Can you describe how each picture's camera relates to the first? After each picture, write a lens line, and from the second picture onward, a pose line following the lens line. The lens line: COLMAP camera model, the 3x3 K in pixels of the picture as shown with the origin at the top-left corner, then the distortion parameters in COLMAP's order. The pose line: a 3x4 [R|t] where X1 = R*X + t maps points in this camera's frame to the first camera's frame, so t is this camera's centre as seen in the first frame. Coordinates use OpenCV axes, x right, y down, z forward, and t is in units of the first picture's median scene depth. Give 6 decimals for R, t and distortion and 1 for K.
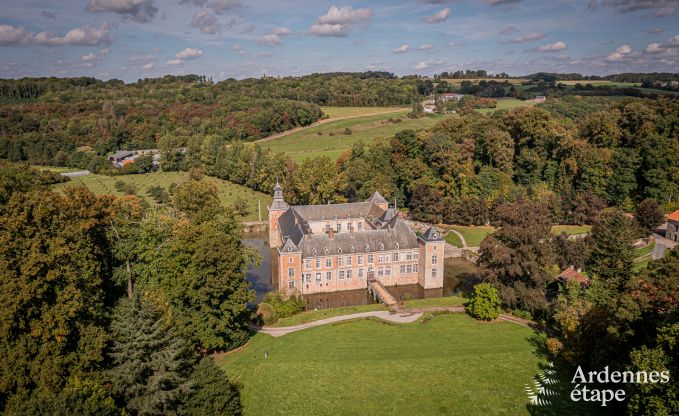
lens RADIAL K [[547.6, 0, 339.5], [0, 547.6, 208.0], [0, 0, 1]] dist [-0.006702, -0.007014]
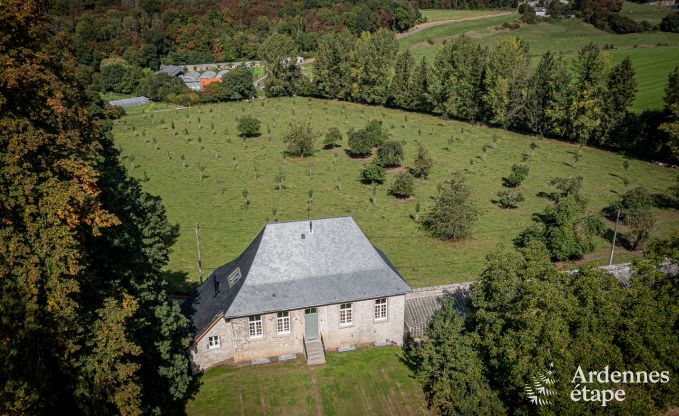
lens RADIAL K [[547.6, 0, 339.5], [0, 547.6, 208.0], [0, 0, 1]] dist [-0.006702, -0.007014]
pose [[0.998837, -0.015910, 0.045520, -0.218269], [0.009683, 0.990950, 0.133884, -0.020972], [-0.047238, -0.133288, 0.989951, 0.312824]]
